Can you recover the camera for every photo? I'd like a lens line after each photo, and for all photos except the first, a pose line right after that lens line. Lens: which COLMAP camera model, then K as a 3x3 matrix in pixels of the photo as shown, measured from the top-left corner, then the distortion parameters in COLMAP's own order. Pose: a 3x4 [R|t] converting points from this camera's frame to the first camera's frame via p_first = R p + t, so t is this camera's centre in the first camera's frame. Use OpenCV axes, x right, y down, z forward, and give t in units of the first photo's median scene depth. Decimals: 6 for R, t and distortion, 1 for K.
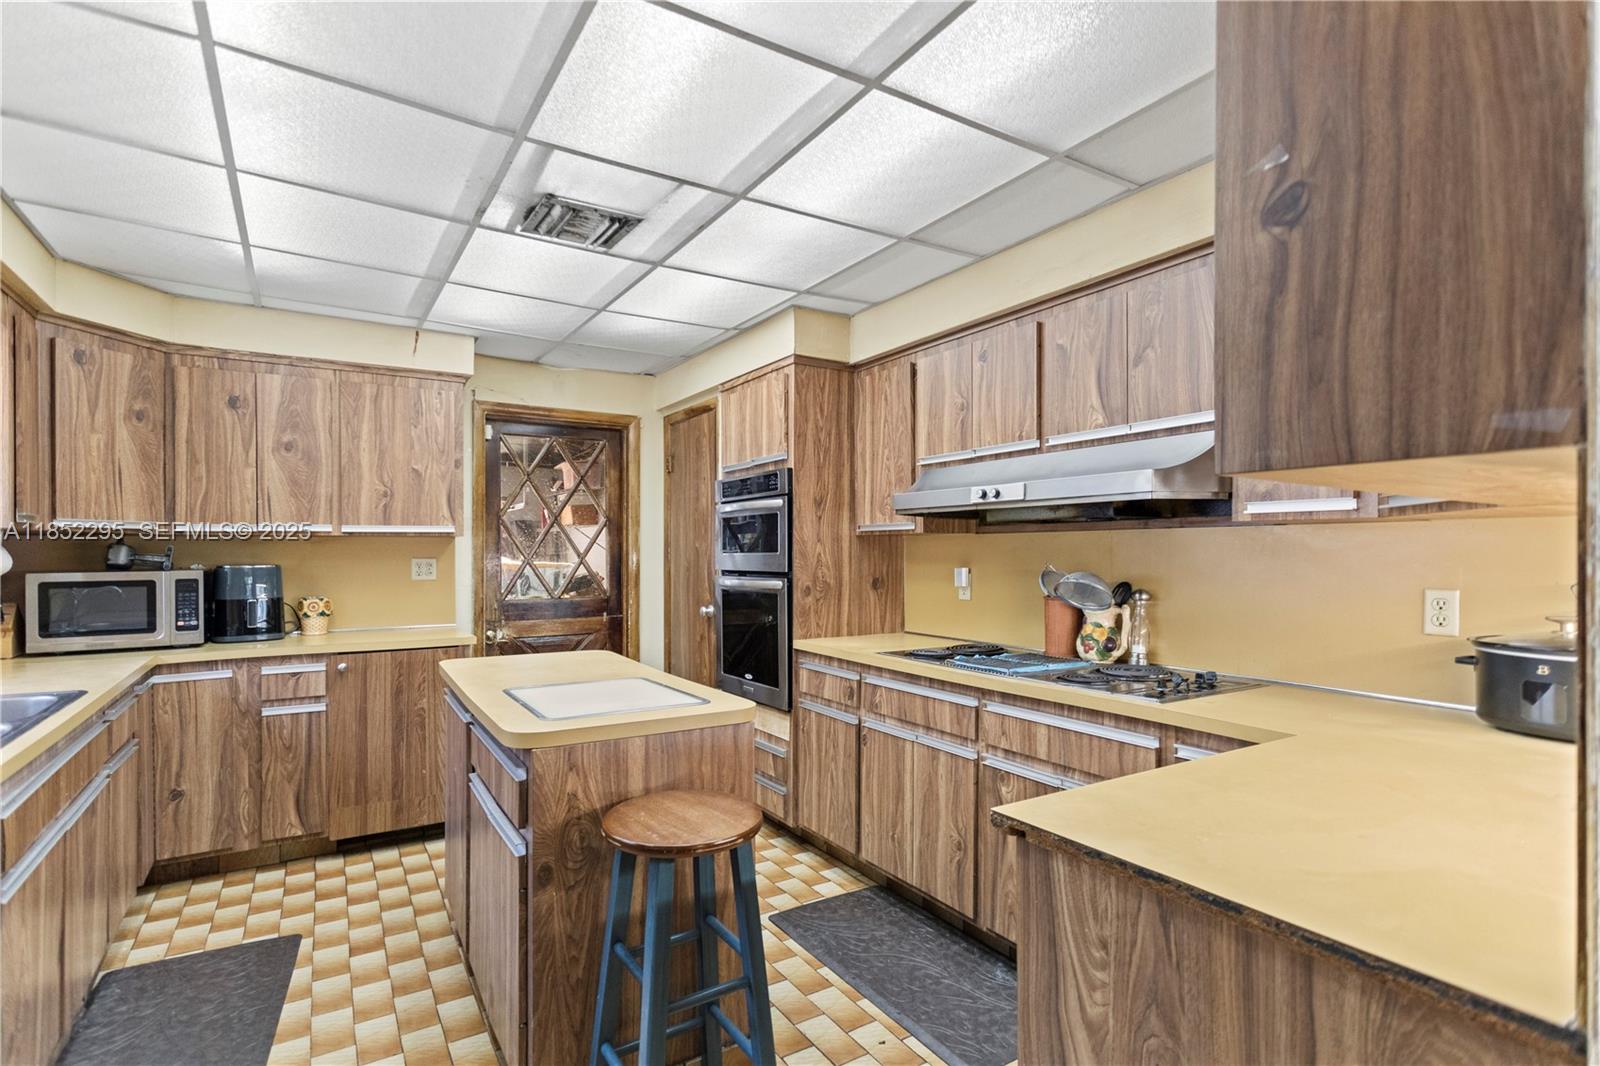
lens RADIAL K [[783.4, 0, 800.8], [0, 783.4, 541.2], [0, 0, 1]] dist [0.001955, 0.000352]
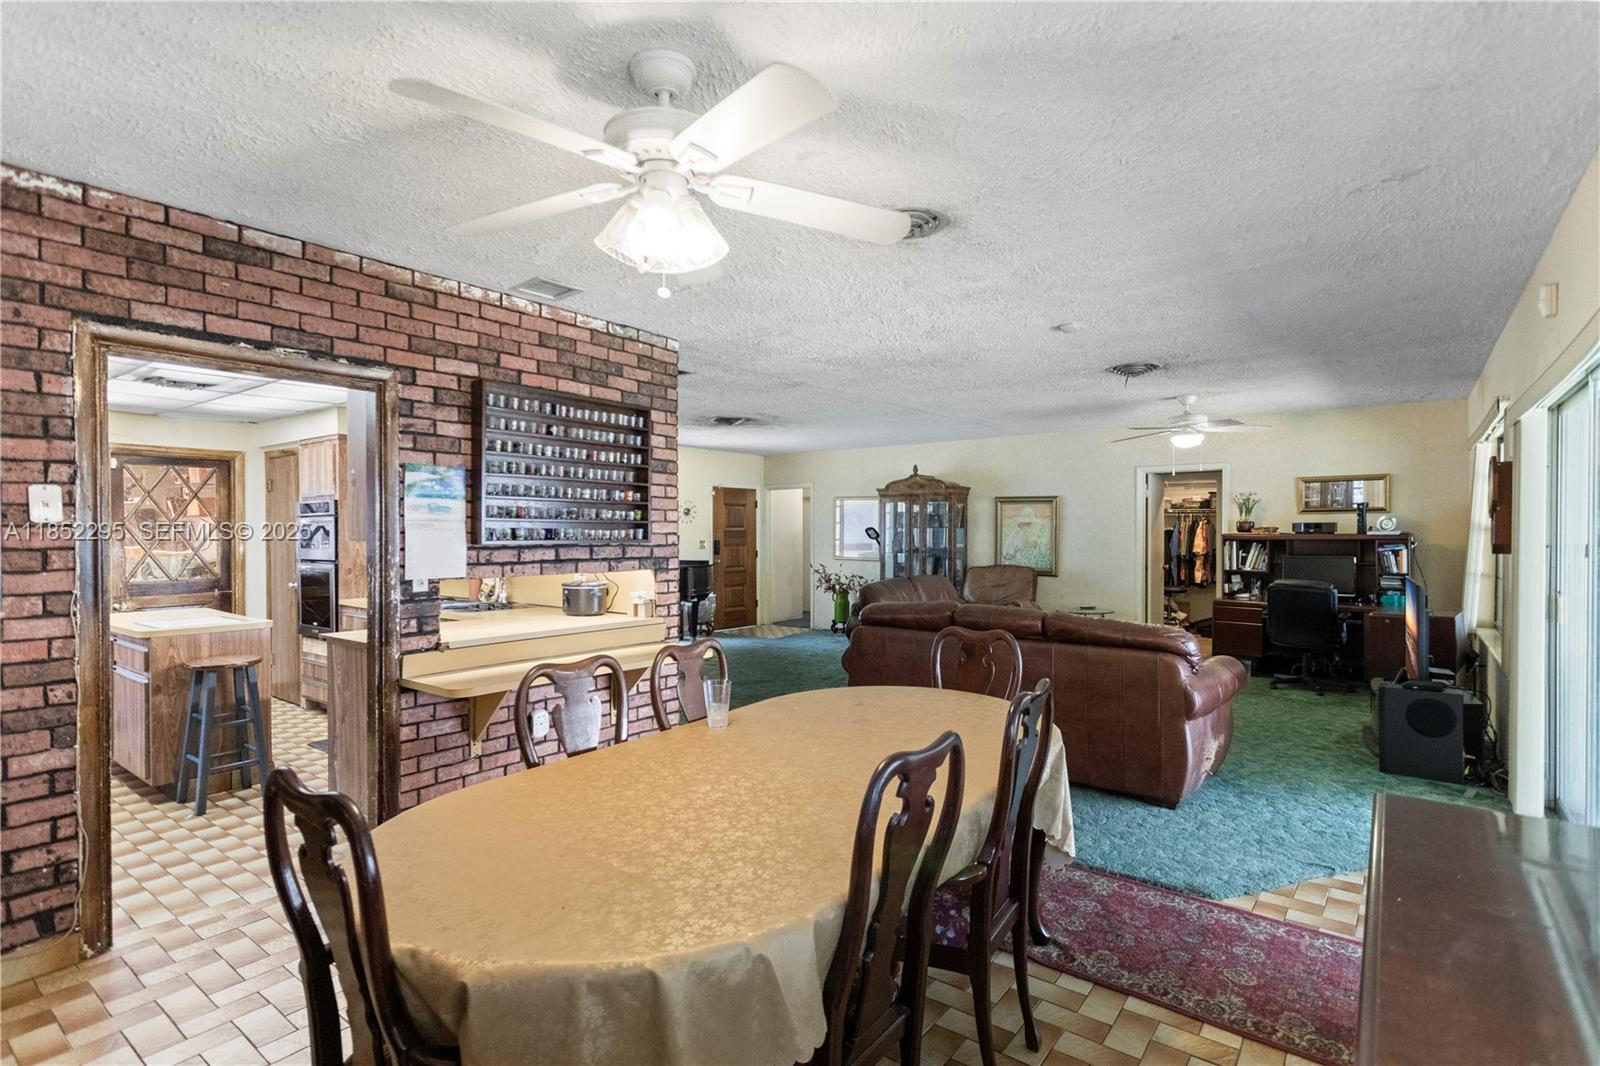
lens RADIAL K [[776.1, 0, 800.0], [0, 776.1, 533.0], [0, 0, 1]] dist [0.001294, 0.000242]
pose [[0.935598, -0.002240, 0.353060, 0.288511], [-0.003382, 0.999877, 0.015305, -0.042757], [-0.353051, -0.015513, 0.935476, -0.817723]]
